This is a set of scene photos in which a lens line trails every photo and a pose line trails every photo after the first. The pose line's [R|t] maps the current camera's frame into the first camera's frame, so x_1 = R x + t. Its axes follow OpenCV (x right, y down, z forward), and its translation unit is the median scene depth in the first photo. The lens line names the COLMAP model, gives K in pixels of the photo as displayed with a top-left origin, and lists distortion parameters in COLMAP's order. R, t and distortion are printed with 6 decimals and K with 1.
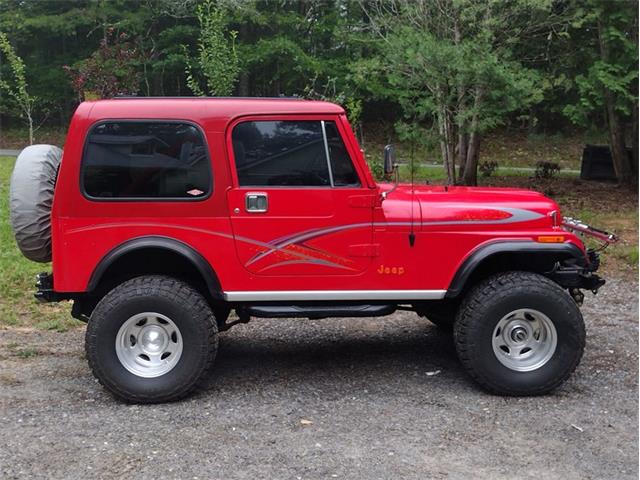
lens RADIAL K [[756.0, 0, 318.6], [0, 756.0, 238.5], [0, 0, 1]] dist [0.121413, -0.249193]
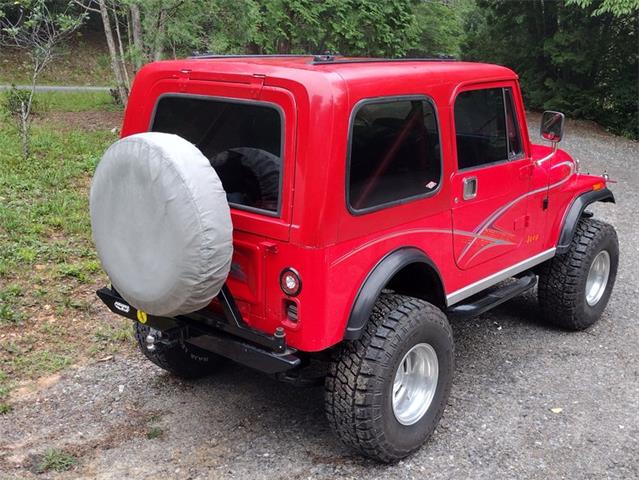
lens RADIAL K [[750.8, 0, 317.9], [0, 750.8, 238.1], [0, 0, 1]] dist [0.129029, -0.260266]
pose [[0.686382, -0.173057, 0.706351, -0.791827], [0.080187, 0.983361, 0.163004, -0.140735], [-0.722807, -0.055243, 0.688839, 0.519031]]
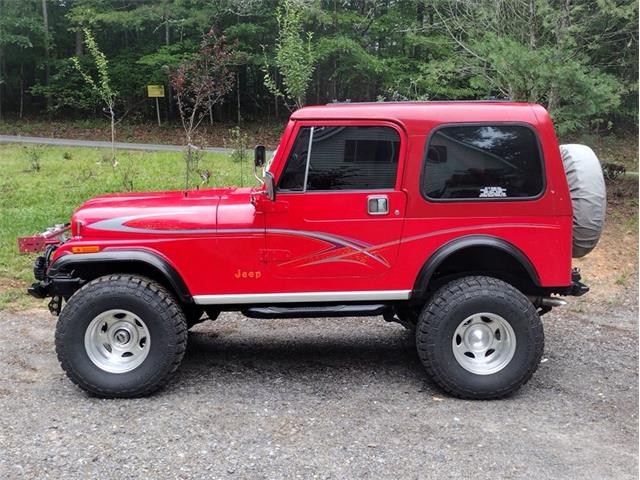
lens RADIAL K [[750.8, 0, 317.9], [0, 750.8, 238.1], [0, 0, 1]] dist [0.129029, -0.260266]
pose [[0.998870, 0.025935, -0.039836, -0.140056], [-0.025618, 0.999636, 0.008441, 0.001816], [0.040040, -0.007411, 0.999171, -0.095624]]
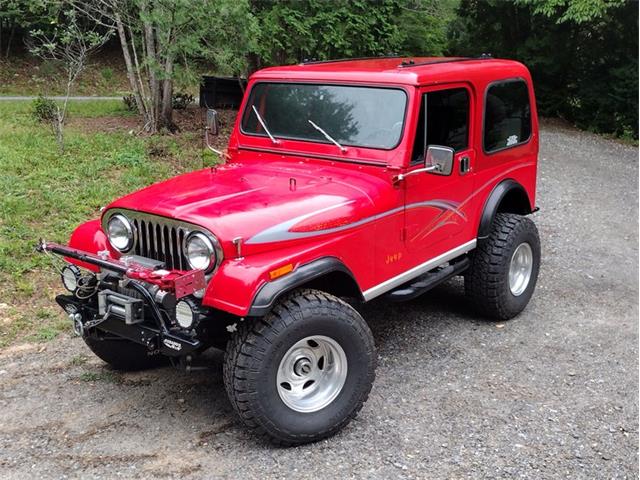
lens RADIAL K [[756.0, 0, 318.6], [0, 756.0, 238.5], [0, 0, 1]] dist [0.121413, -0.249193]
pose [[0.677730, -0.177786, 0.713494, -1.001291], [0.099330, 0.983572, 0.150733, -0.112824], [-0.728571, -0.031285, 0.684256, 0.327693]]
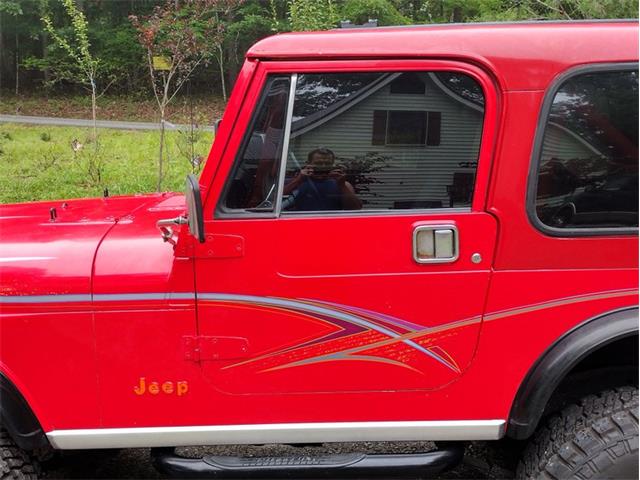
lens RADIAL K [[756.0, 0, 318.6], [0, 756.0, 238.5], [0, 0, 1]] dist [0.121413, -0.249193]
pose [[0.996494, 0.026998, -0.079184, -0.136214], [-0.024199, 0.999055, 0.036101, -0.053023], [0.080083, -0.034058, 0.996206, 0.430067]]
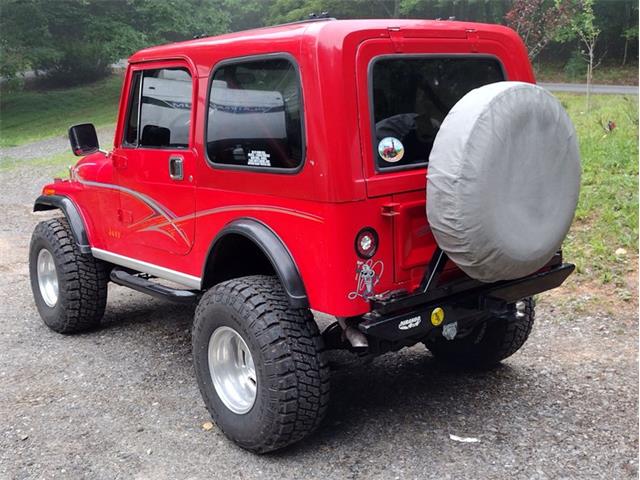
lens RADIAL K [[750.8, 0, 317.9], [0, 750.8, 238.1], [0, 0, 1]] dist [0.129029, -0.260266]
pose [[0.570997, 0.156129, -0.805969, 0.635935], [-0.087558, 0.987731, 0.129308, -0.077484], [0.816270, -0.003265, 0.577662, 0.562603]]
